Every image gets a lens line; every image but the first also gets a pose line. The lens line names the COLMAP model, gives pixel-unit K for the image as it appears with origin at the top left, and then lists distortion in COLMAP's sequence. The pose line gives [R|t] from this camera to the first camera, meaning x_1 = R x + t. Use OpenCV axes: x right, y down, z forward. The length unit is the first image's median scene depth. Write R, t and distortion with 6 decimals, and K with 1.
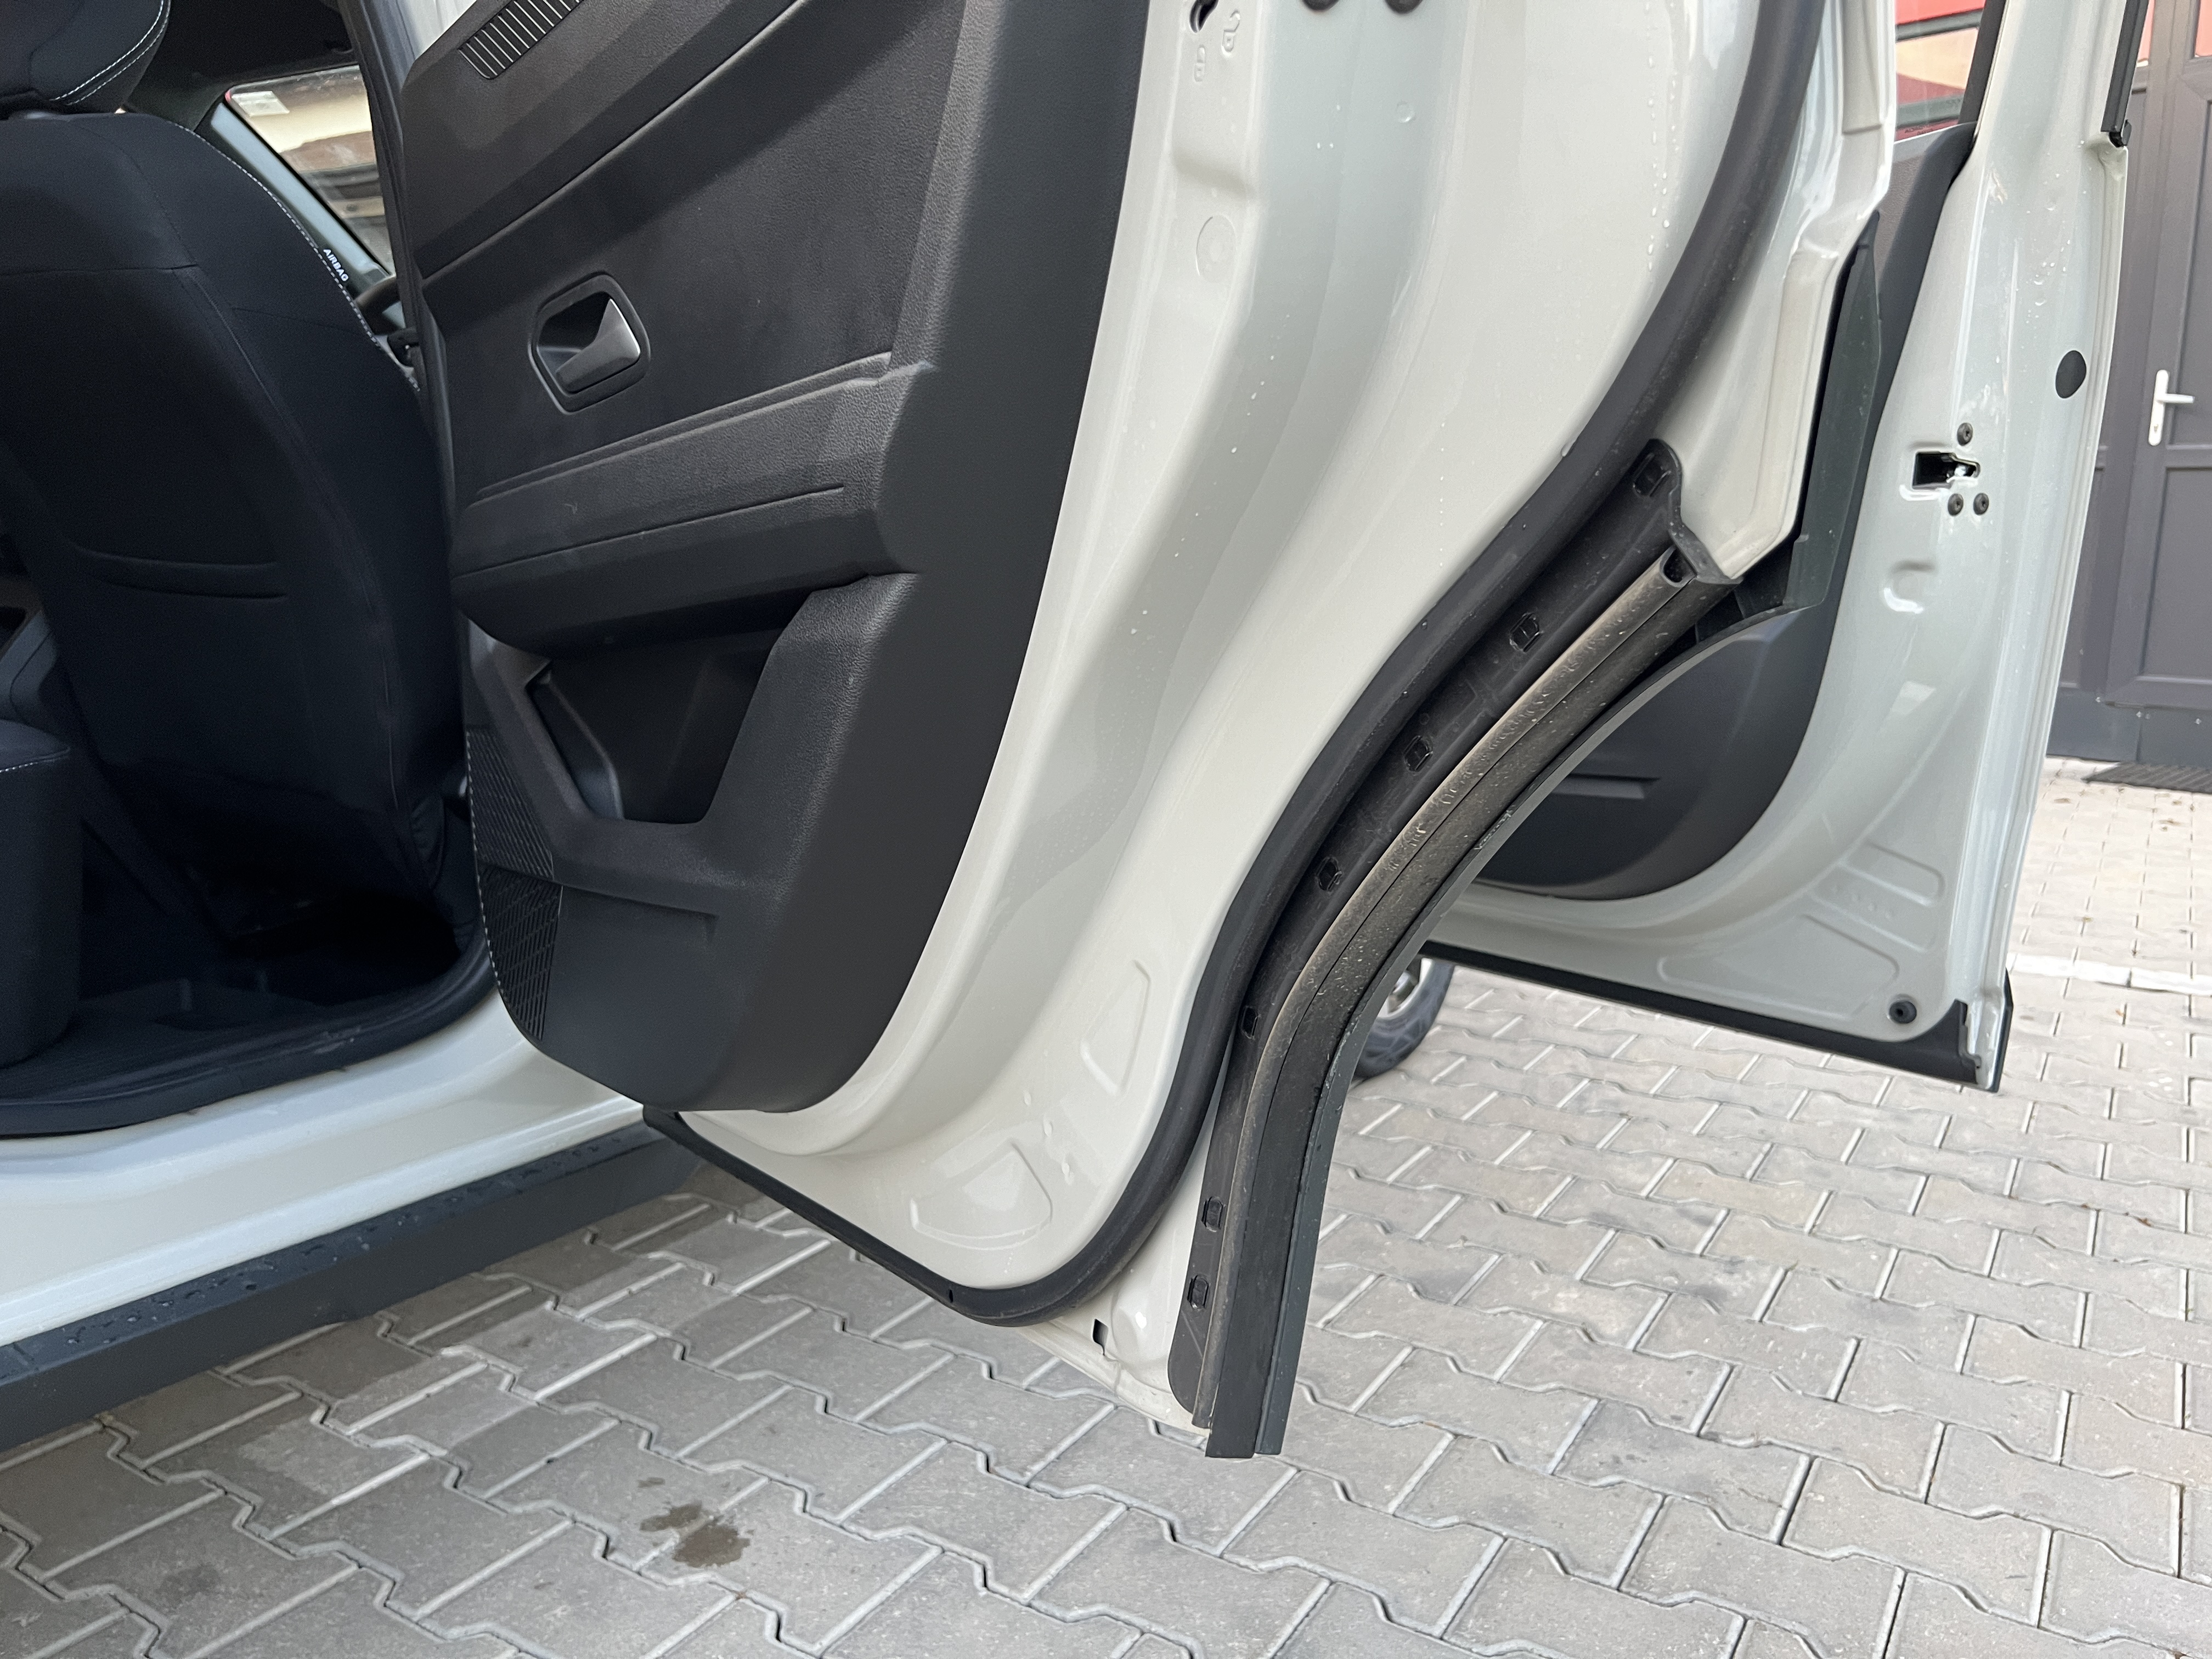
lens RADIAL K [[1681.4, 0, 1109.1], [0, 1681.4, 848.7], [0, 0, 1]] dist [0.031261, -0.039951]
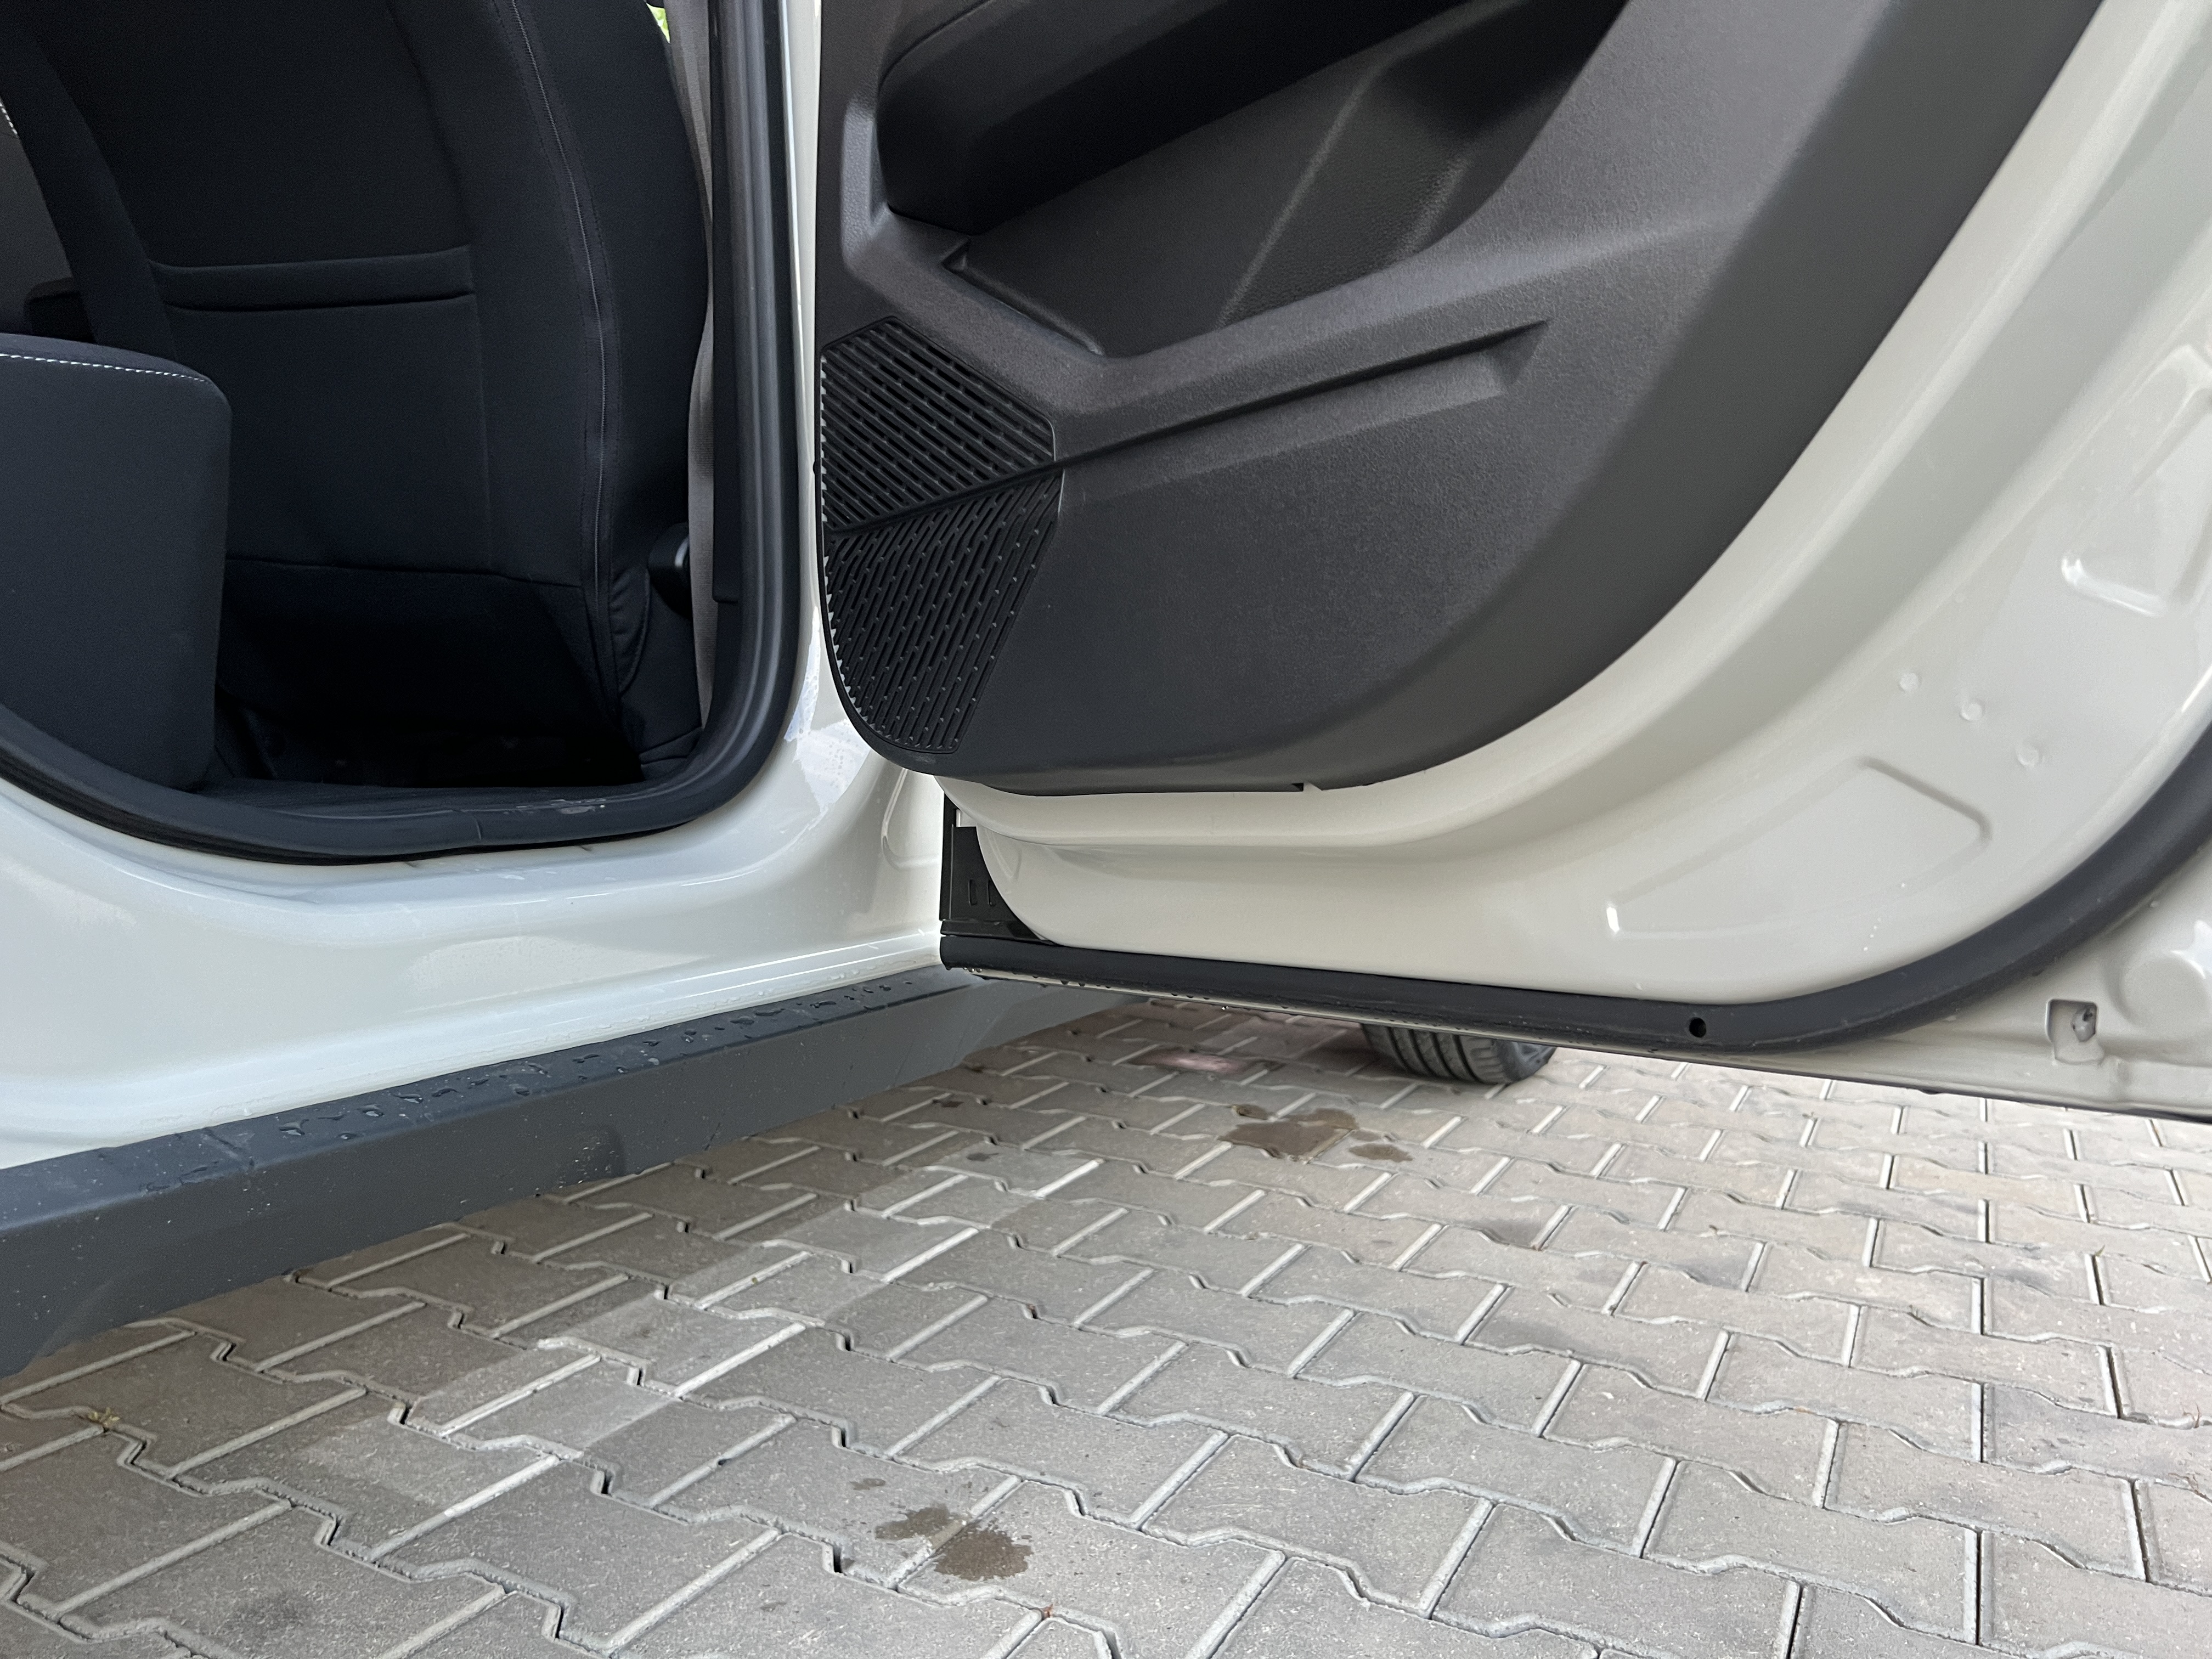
lens RADIAL K [[1681.4, 0, 1105.2], [0, 1681.4, 816.1], [0, 0, 1]] dist [0.031261, -0.039951]
pose [[0.996511, 0.016741, 0.081767, -0.229218], [-0.008444, 0.994872, -0.100786, 0.149481], [-0.083035, 0.099744, 0.991542, 0.202420]]
